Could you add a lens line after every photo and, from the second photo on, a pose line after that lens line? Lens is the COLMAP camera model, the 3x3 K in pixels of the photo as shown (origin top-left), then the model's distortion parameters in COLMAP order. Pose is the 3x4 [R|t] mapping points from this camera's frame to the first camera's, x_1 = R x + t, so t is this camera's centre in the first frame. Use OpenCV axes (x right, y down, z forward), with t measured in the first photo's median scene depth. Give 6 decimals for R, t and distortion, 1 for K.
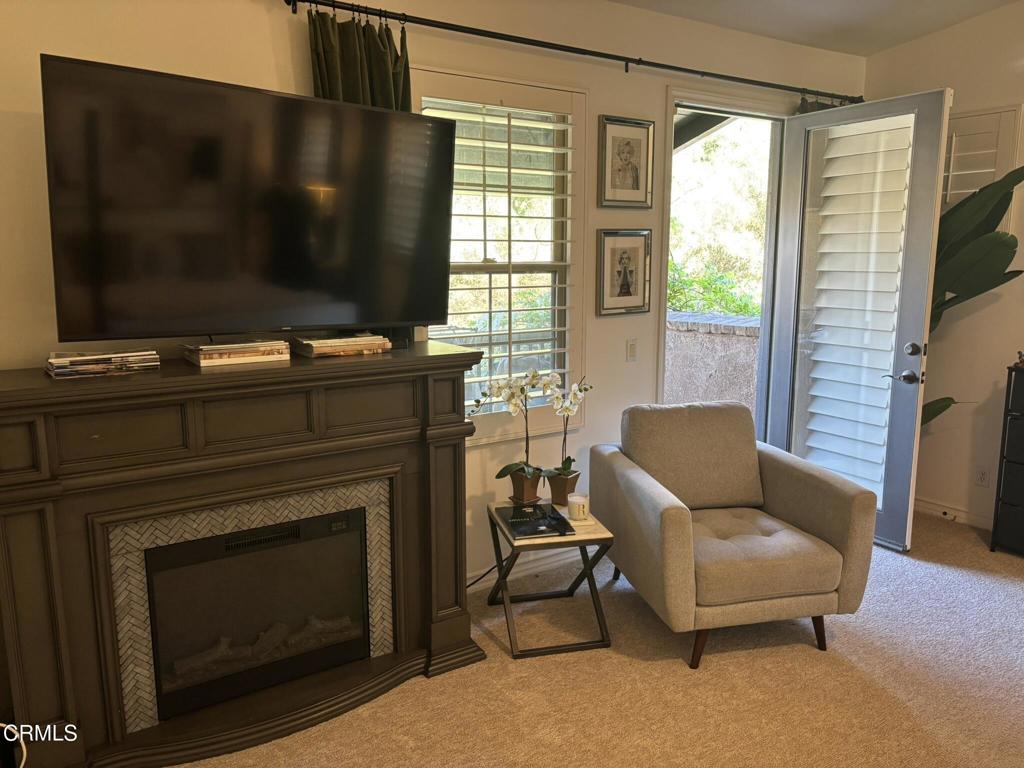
lens RADIAL K [[766.0, 0, 511.5], [0, 766.0, 380.9], [0, 0, 1]] dist [0.036580, -0.016028]
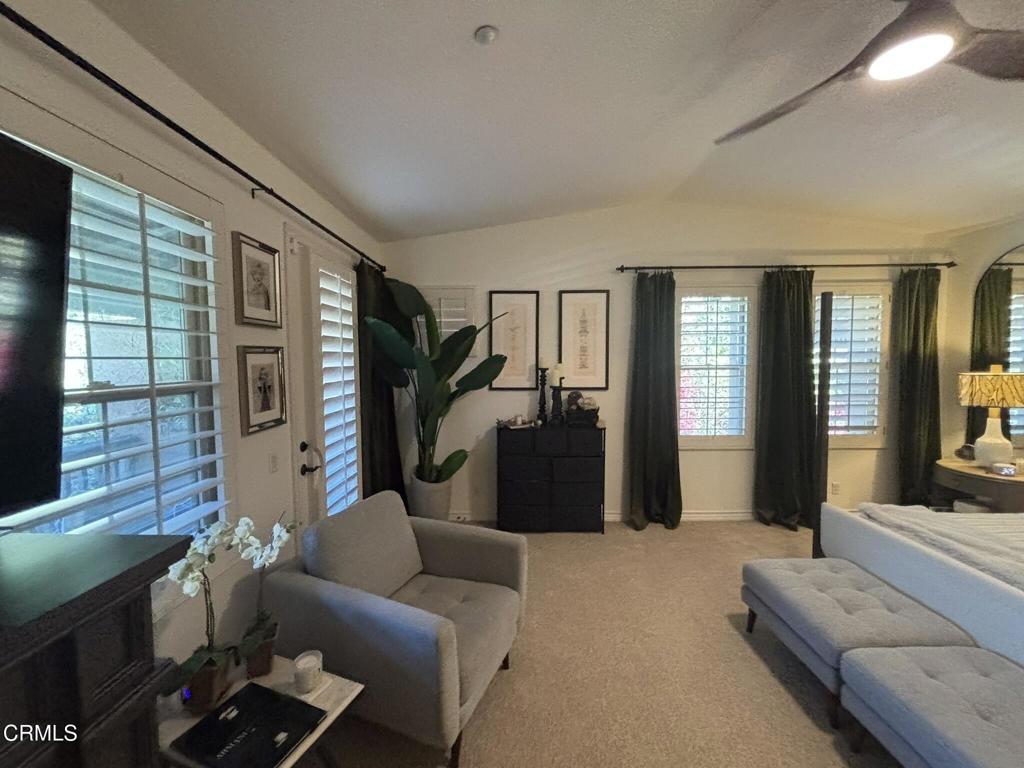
lens RADIAL K [[408.1, 0, 509.0], [0, 408.1, 383.6], [0, 0, 1]] dist [-0.000132, -0.001498]
pose [[0.576116, -0.048219, 0.815944, -0.112614], [0.140405, 0.989258, -0.040675, -0.082876], [-0.805218, 0.137997, 0.576698, 0.440754]]
